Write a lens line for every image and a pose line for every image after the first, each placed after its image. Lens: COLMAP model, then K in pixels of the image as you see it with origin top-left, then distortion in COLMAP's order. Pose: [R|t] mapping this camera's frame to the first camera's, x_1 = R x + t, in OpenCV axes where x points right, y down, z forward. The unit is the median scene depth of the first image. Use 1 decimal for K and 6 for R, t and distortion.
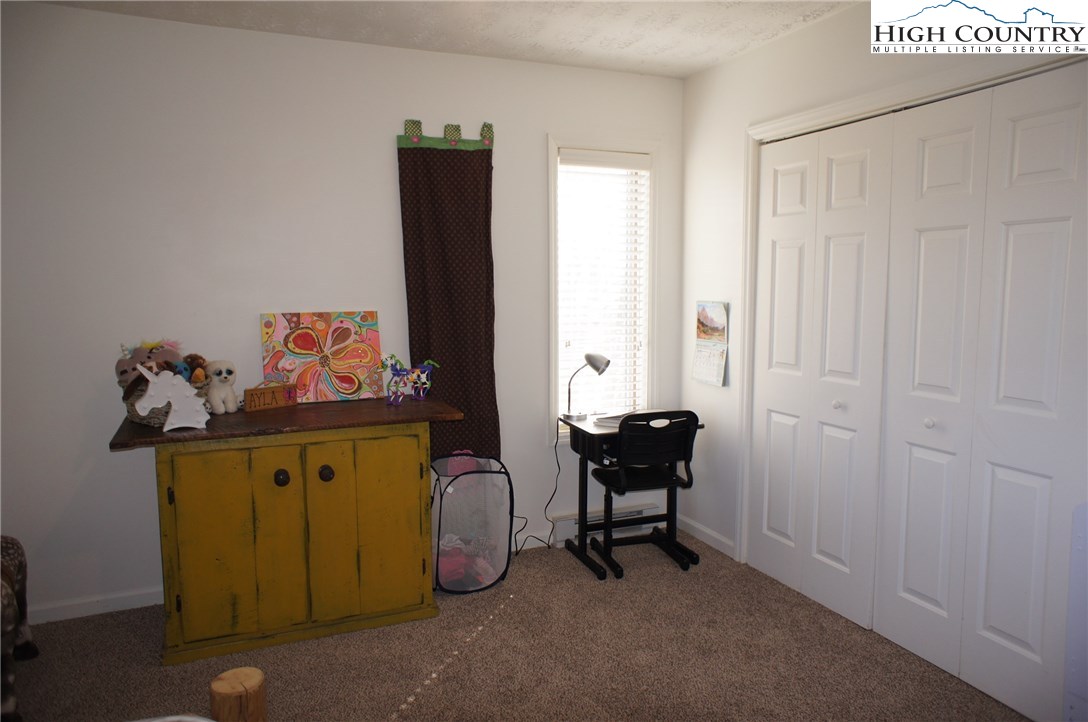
lens RADIAL K [[740.8, 0, 545.1], [0, 740.8, 364.1], [0, 0, 1]] dist [-0.029585, 0.037674]
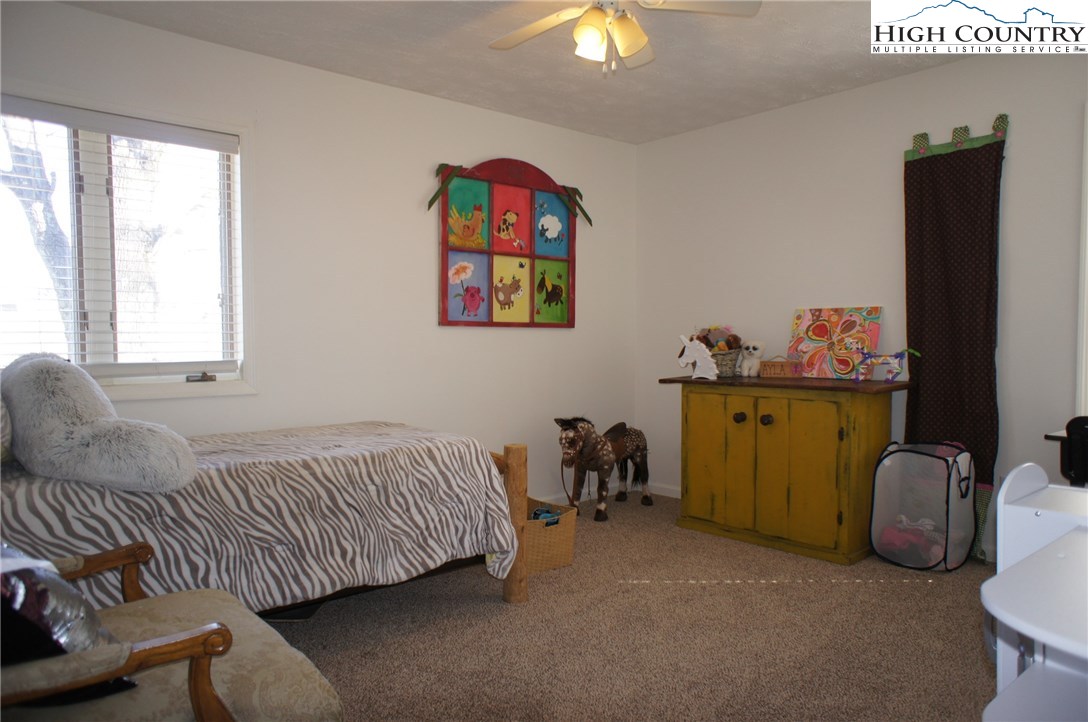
lens RADIAL K [[740.8, 0, 546.1], [0, 740.8, 362.1], [0, 0, 1]] dist [-0.029585, 0.037674]
pose [[0.322877, 0.031590, -0.945914, 0.722682], [-0.110029, 0.993919, -0.004364, 0.080385], [0.940023, 0.105487, 0.324389, 0.152222]]
